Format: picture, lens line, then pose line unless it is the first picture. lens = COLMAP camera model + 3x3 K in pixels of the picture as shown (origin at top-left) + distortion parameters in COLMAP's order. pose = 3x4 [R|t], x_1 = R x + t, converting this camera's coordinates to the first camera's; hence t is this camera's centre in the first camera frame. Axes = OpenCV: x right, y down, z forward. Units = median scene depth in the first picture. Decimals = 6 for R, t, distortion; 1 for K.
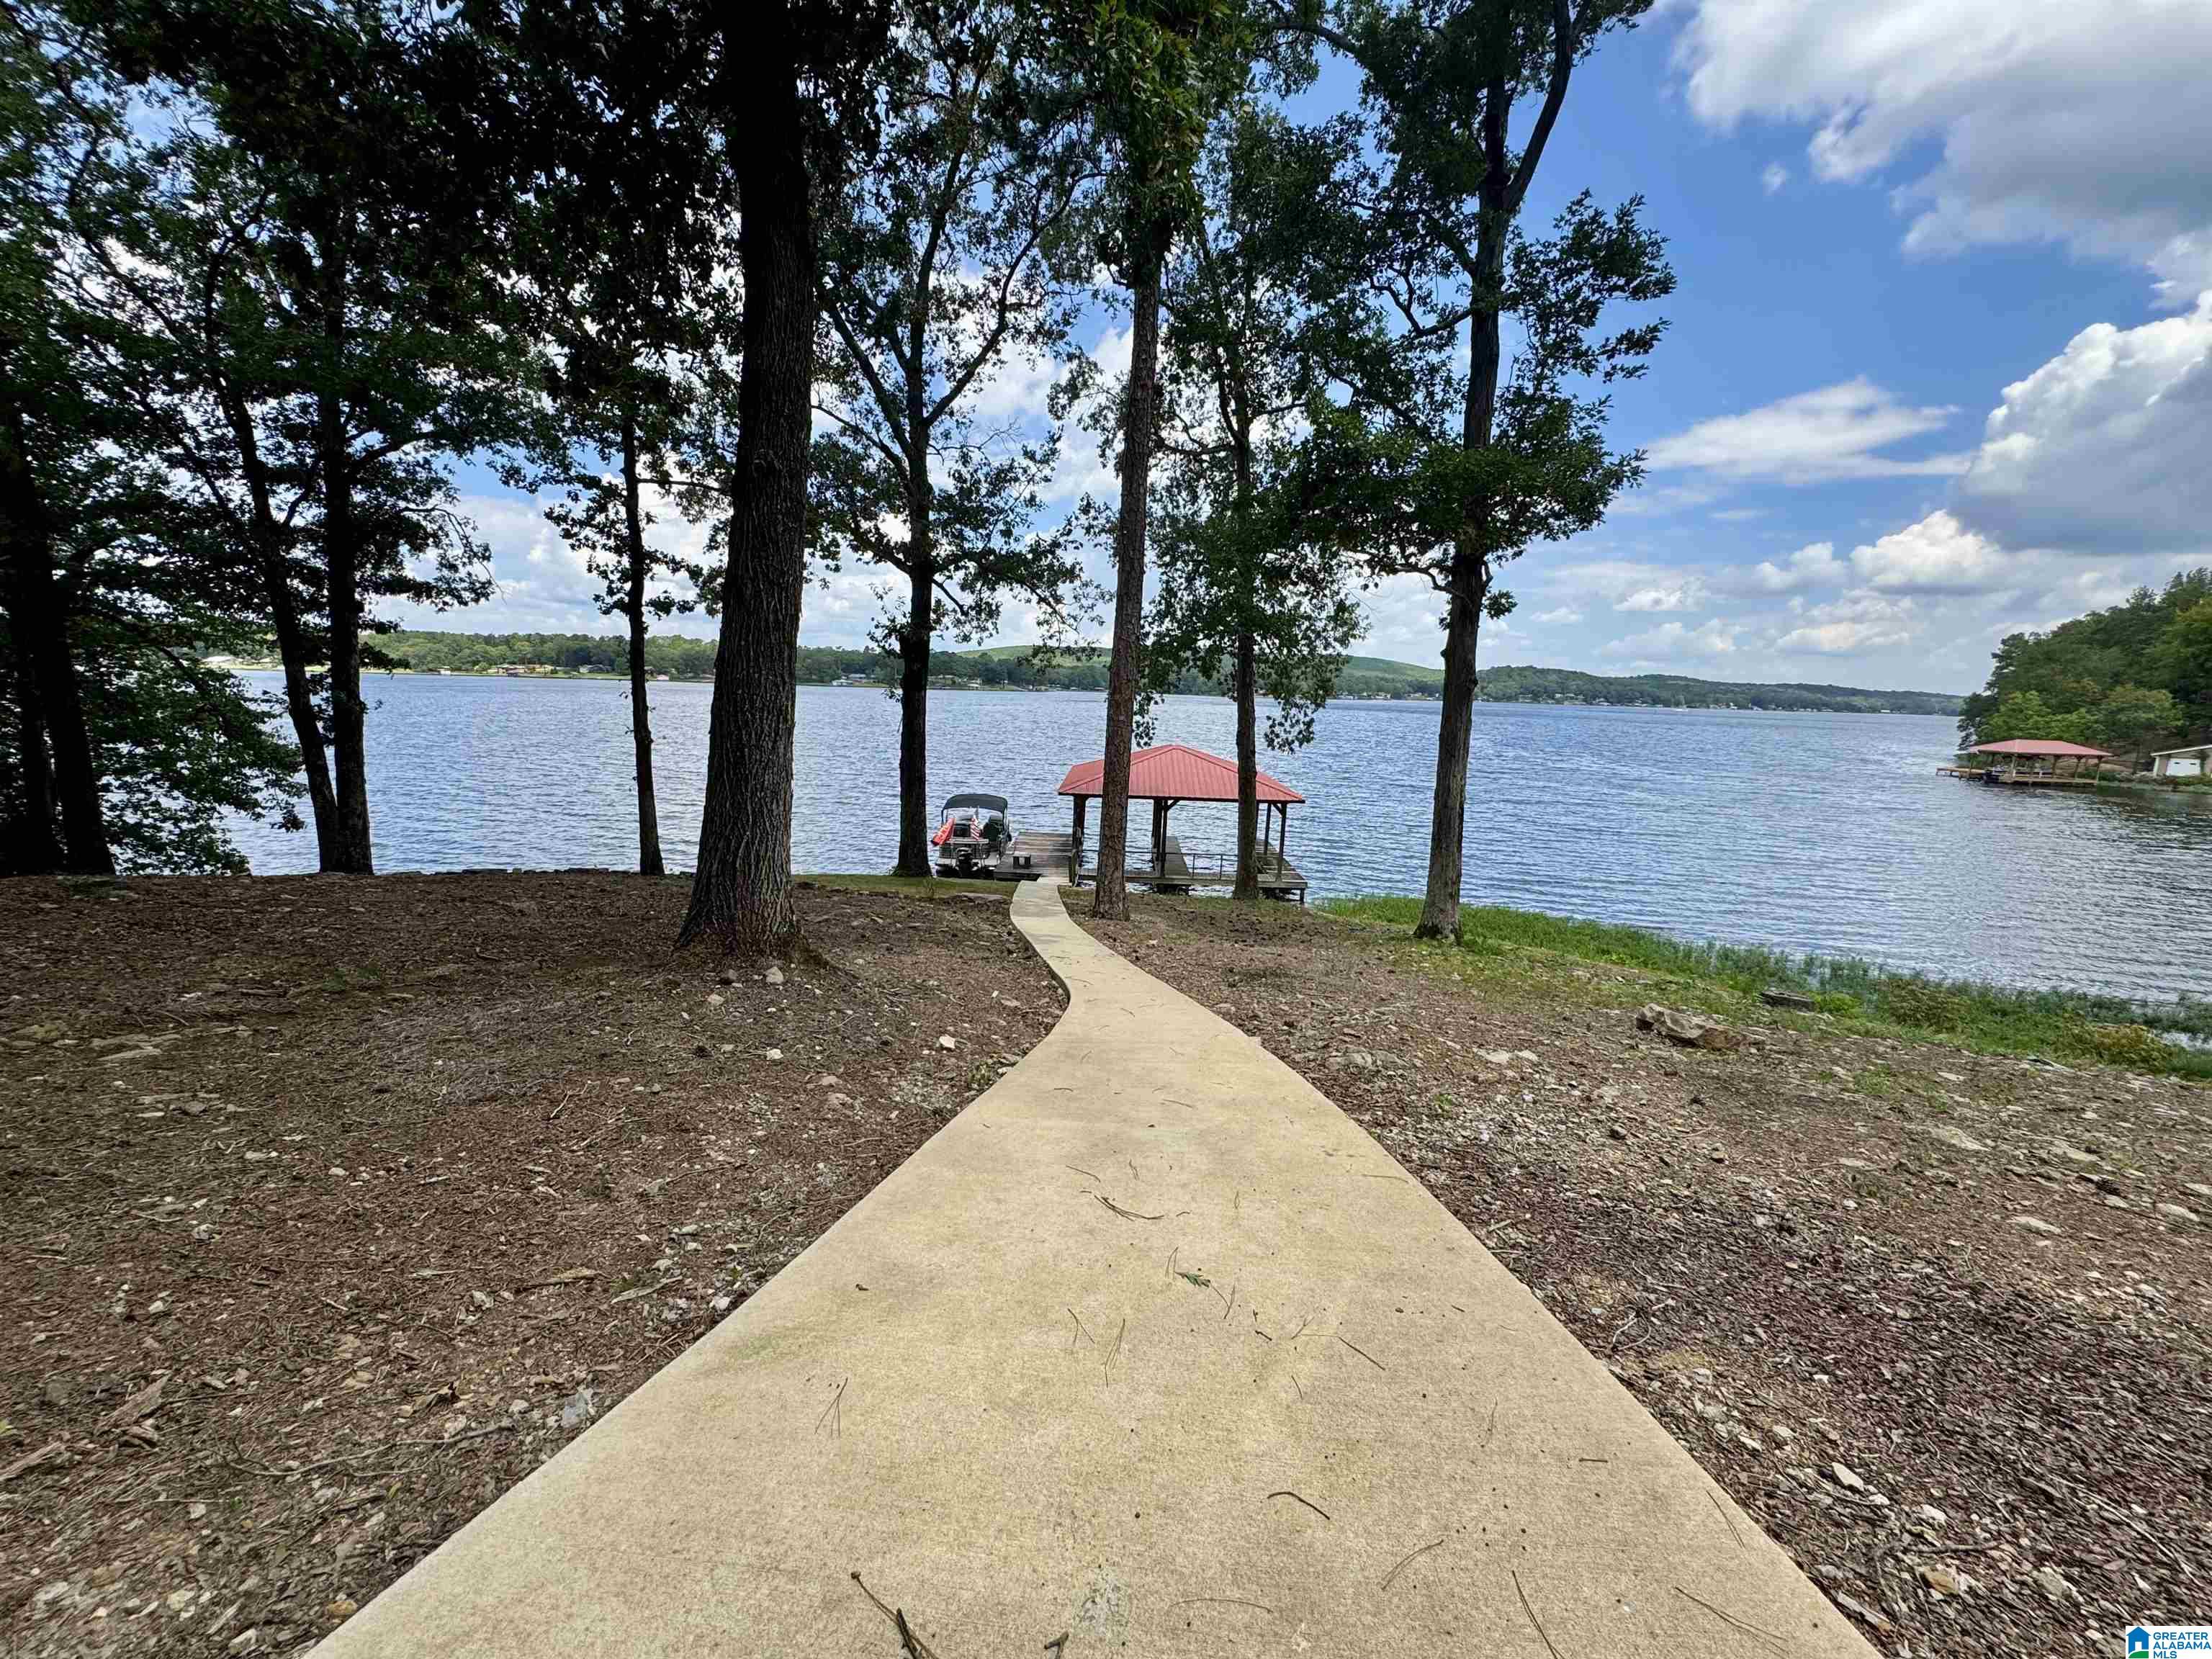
lens RADIAL K [[883.3, 0, 1106.0], [0, 883.3, 829.5], [0, 0, 1]] dist [0.000155, 0.000383]
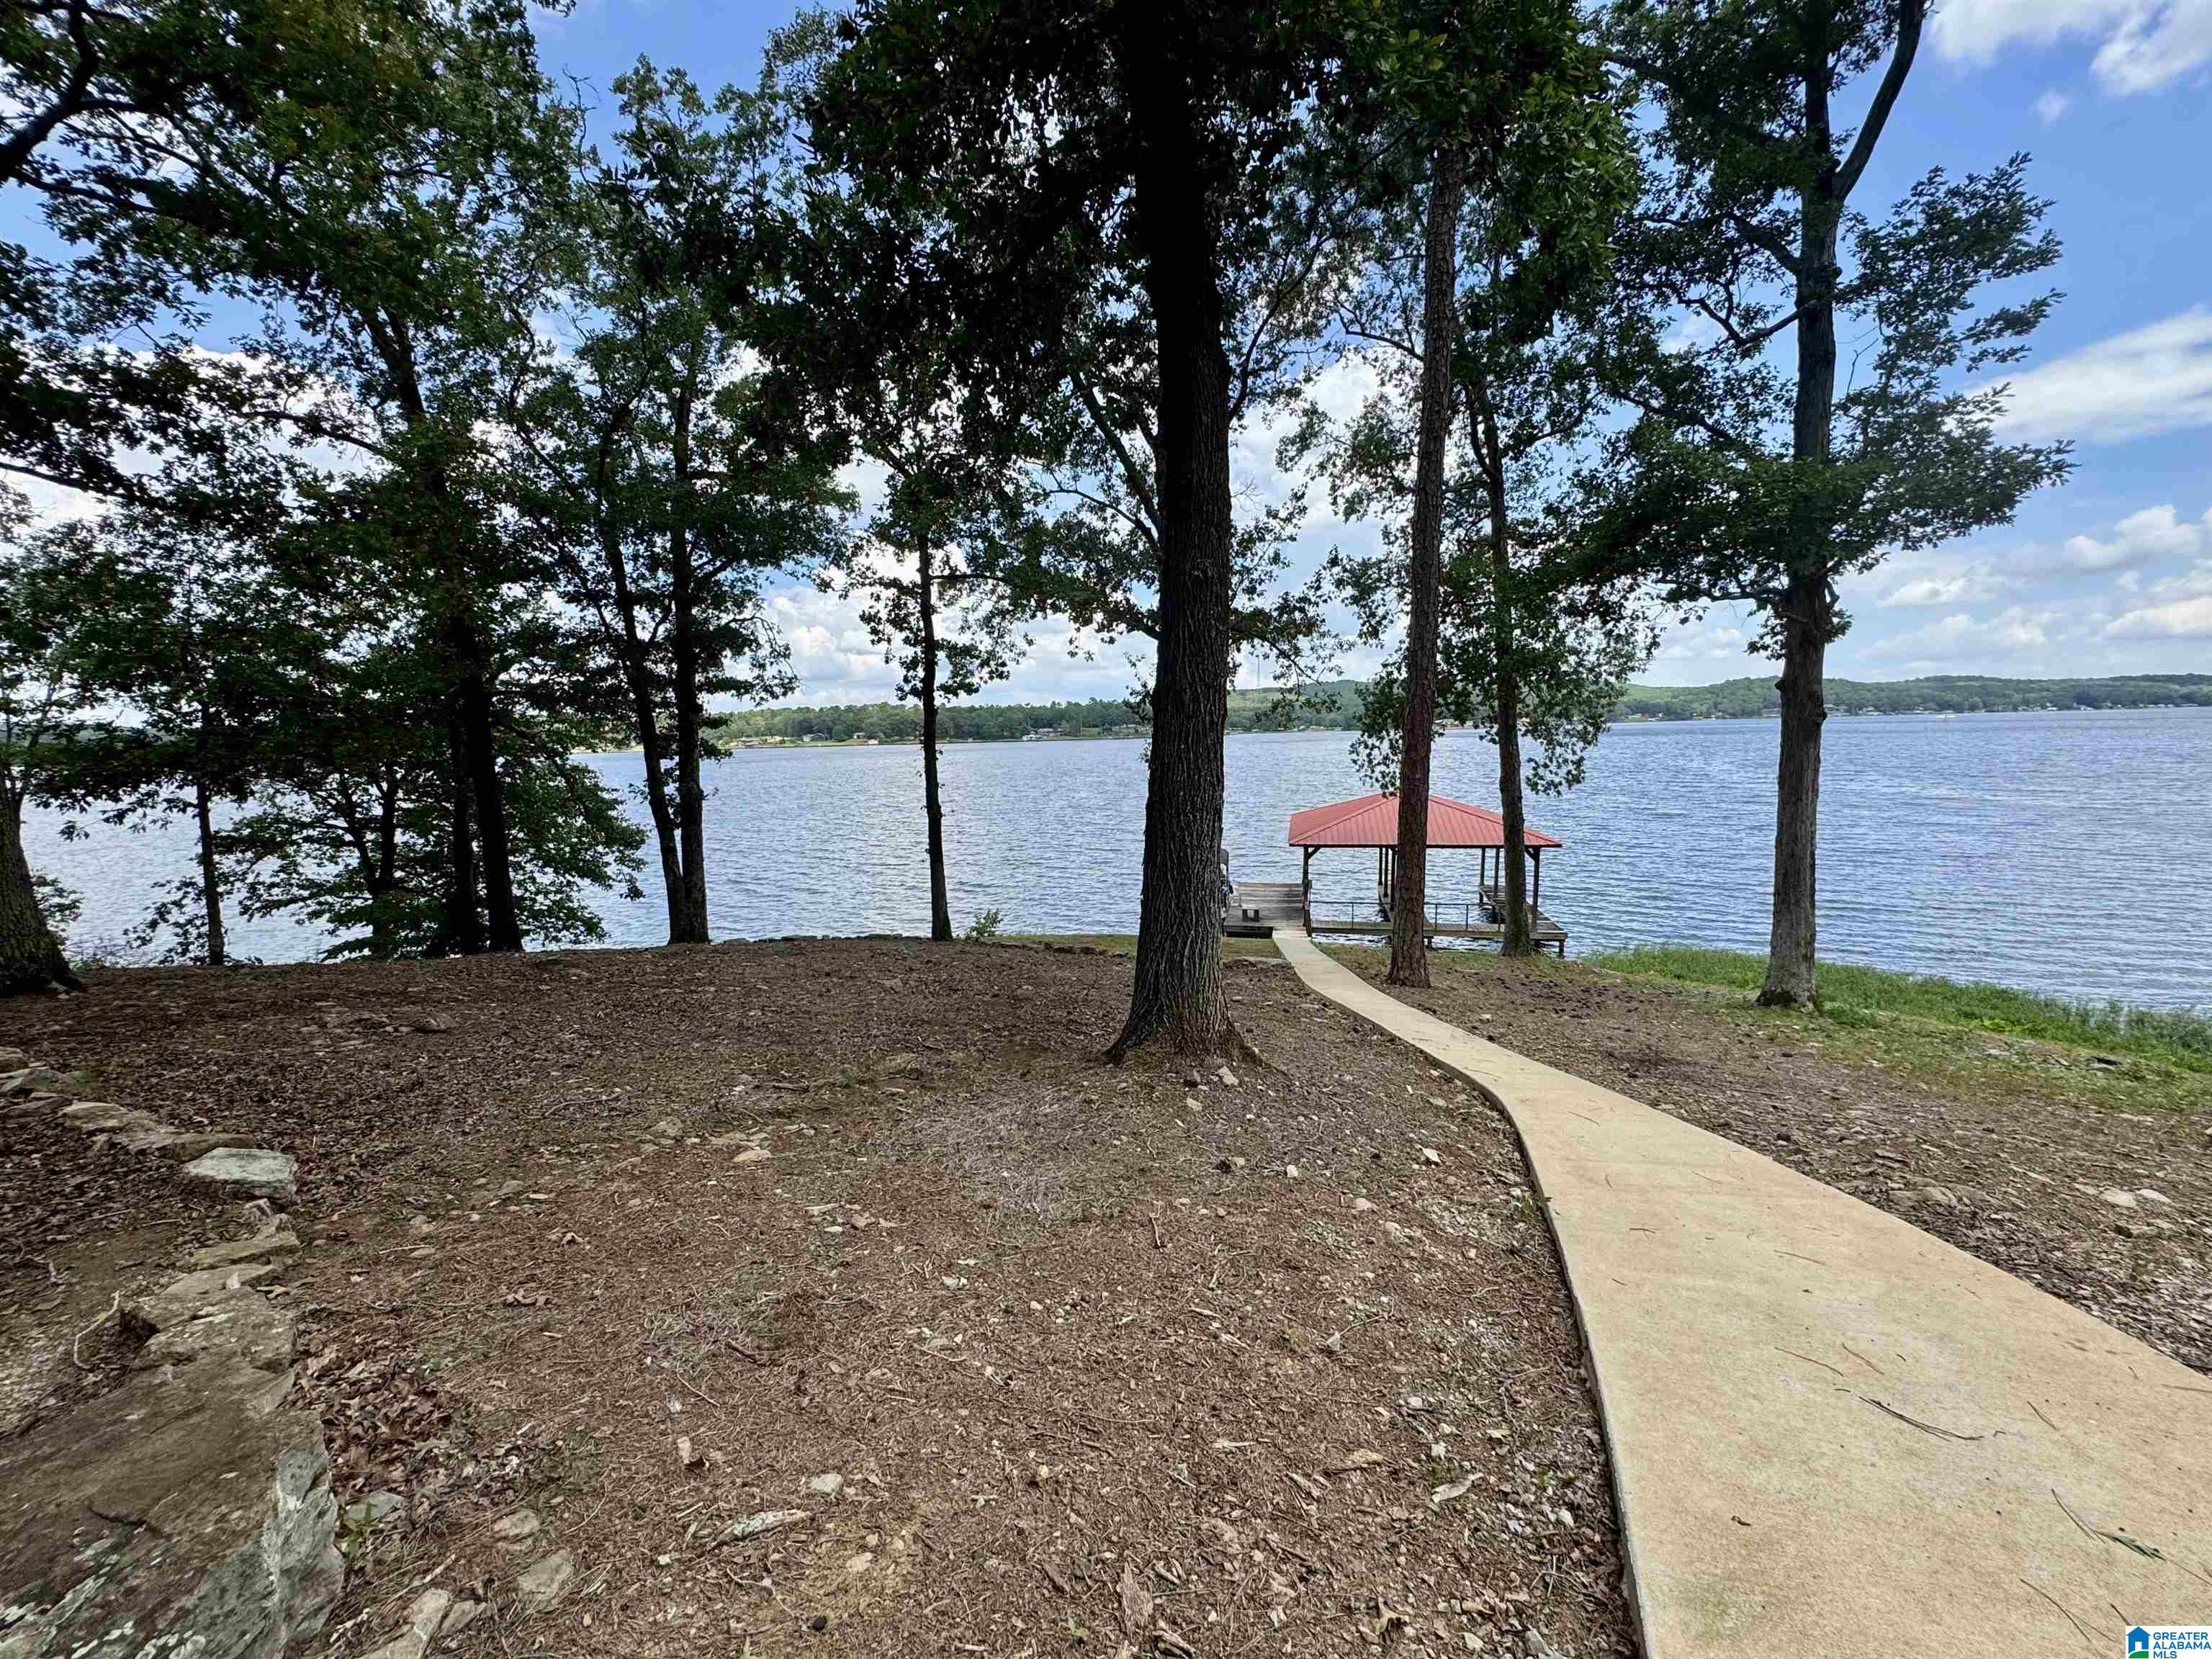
lens RADIAL K [[882.1, 0, 1106.0], [0, 882.1, 829.5], [0, 0, 1]] dist [-0.001450, -0.000278]
pose [[0.978675, -0.033584, -0.202653, -0.099819], [0.023626, 0.998401, -0.051355, -0.021929], [0.204054, 0.045472, 0.977903, -0.005988]]
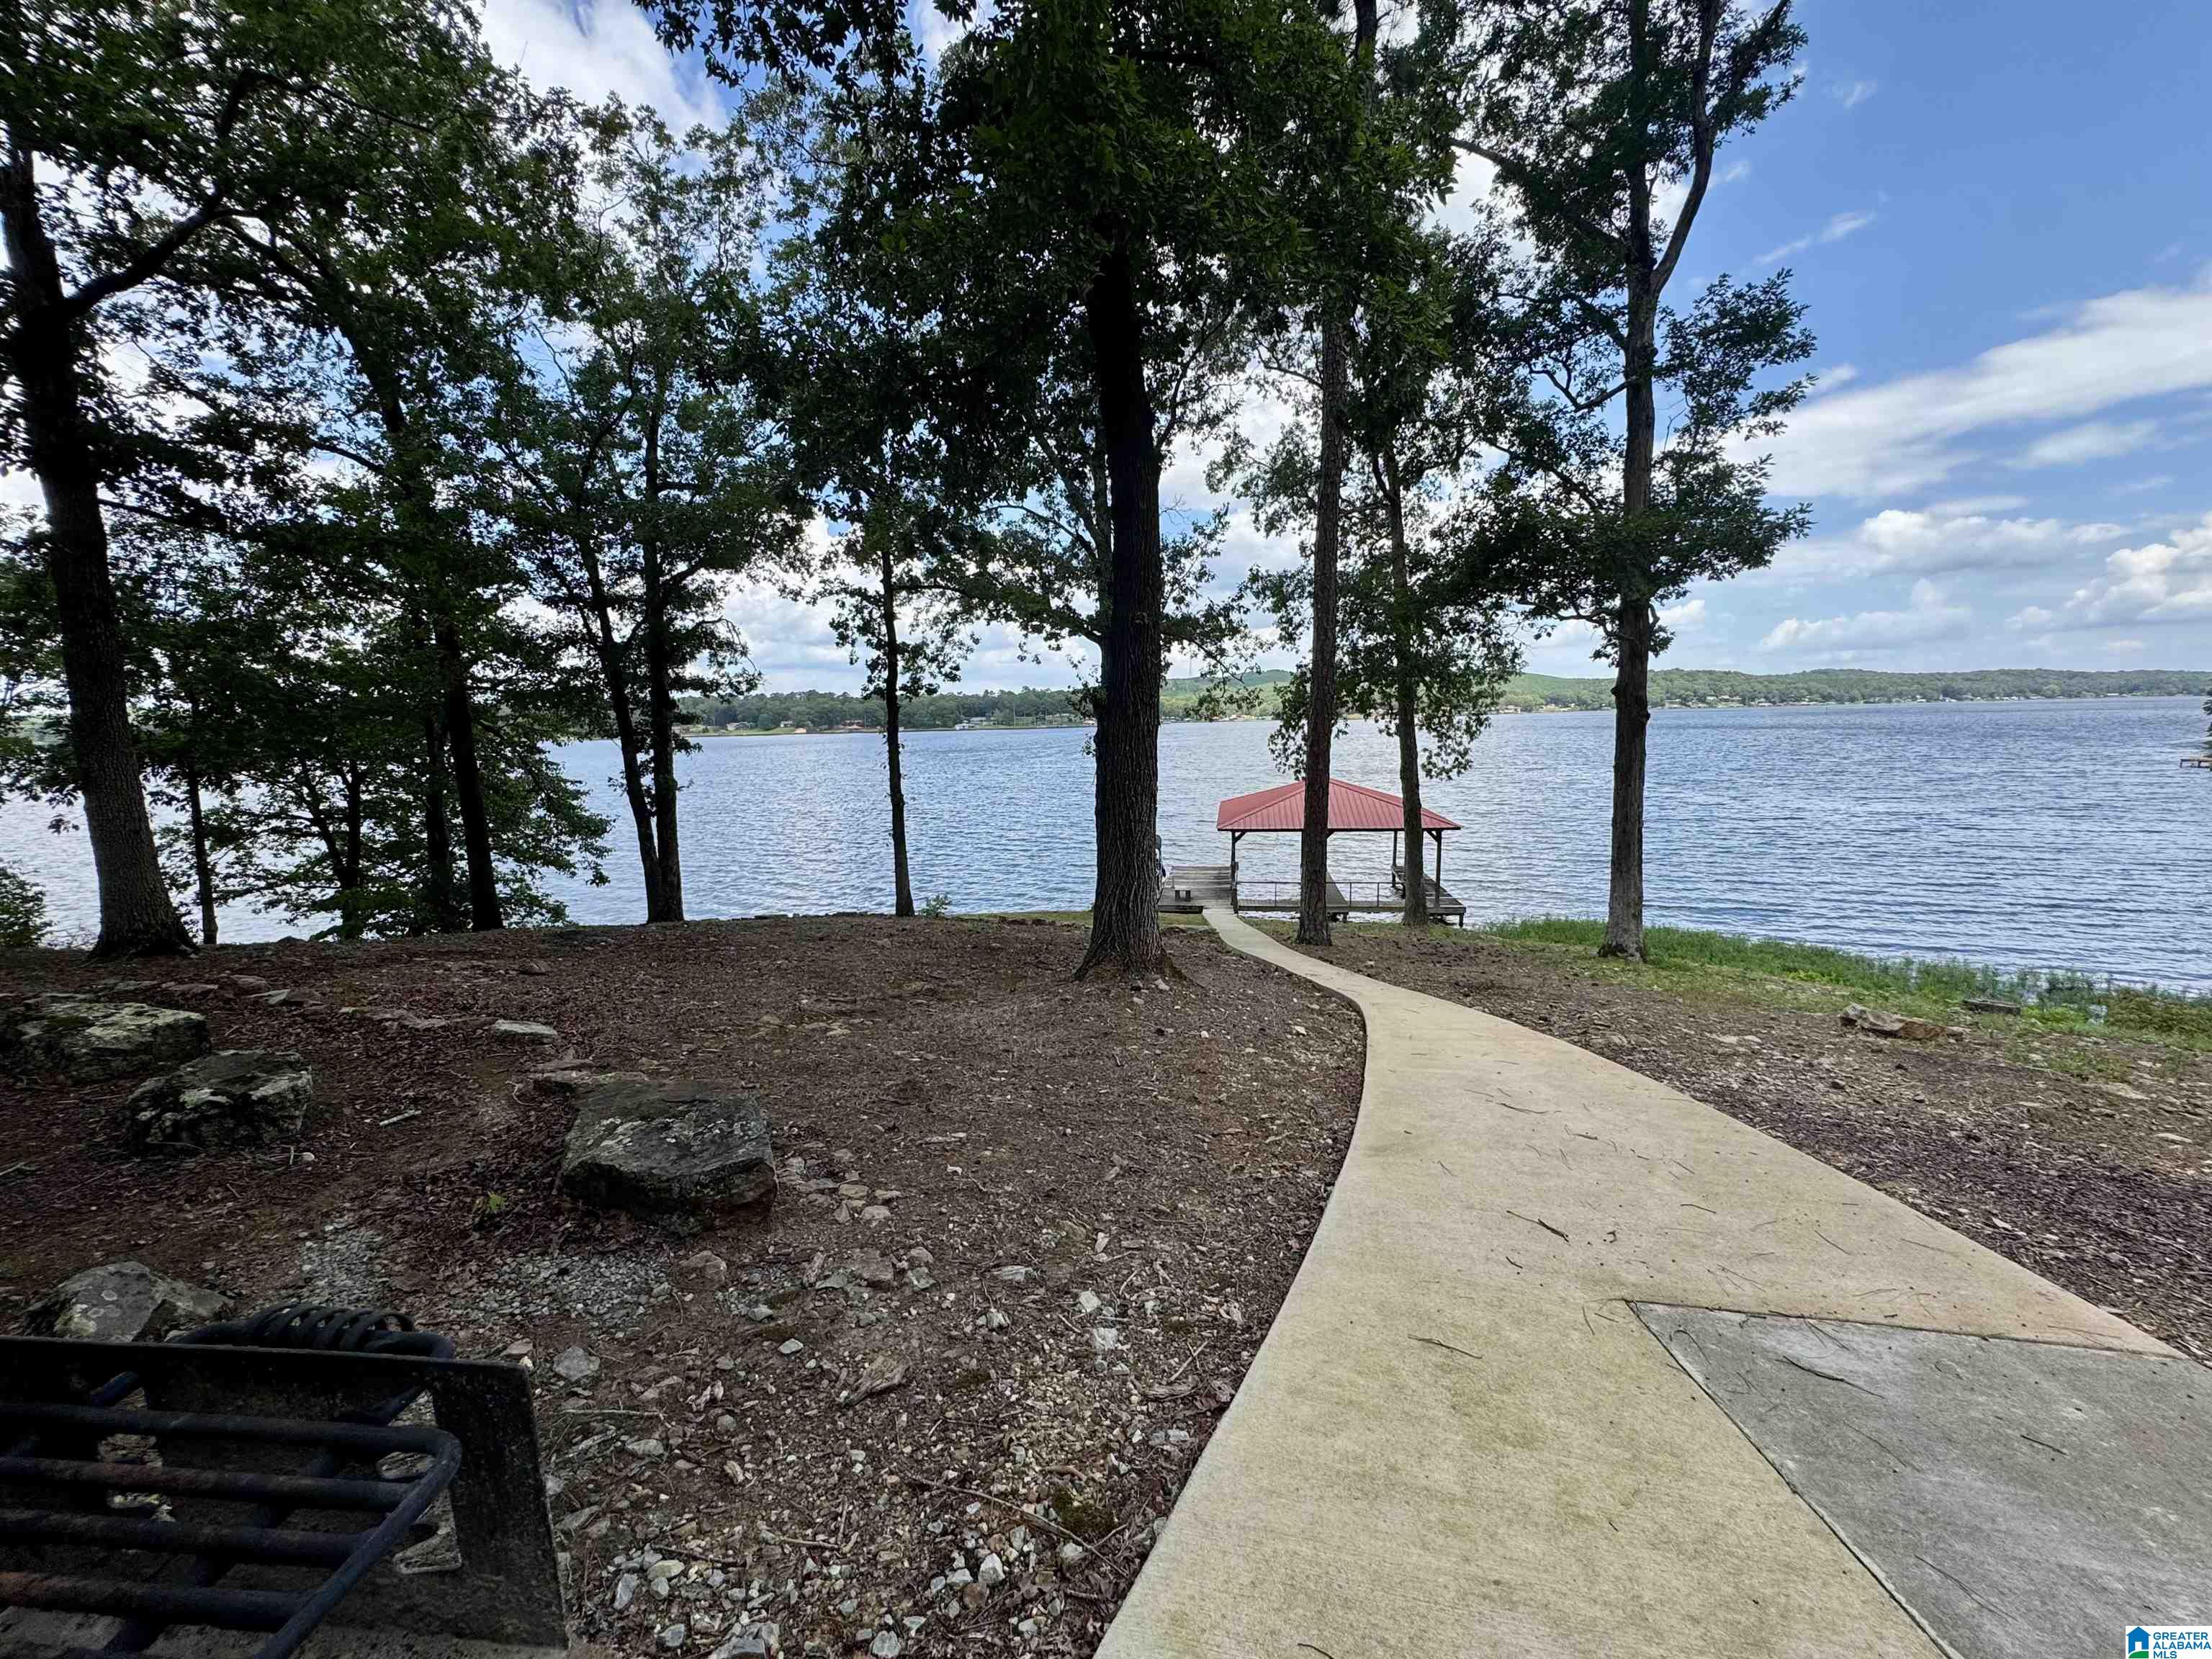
lens RADIAL K [[884.6, 0, 1101.5], [0, 884.6, 828.4], [0, 0, 1]] dist [0.000393, 0.000135]
pose [[0.990198, -0.038898, -0.134142, -0.091093], [0.034052, 0.998689, -0.038231, -0.010653], [0.135453, 0.033288, 0.990224, -0.136564]]
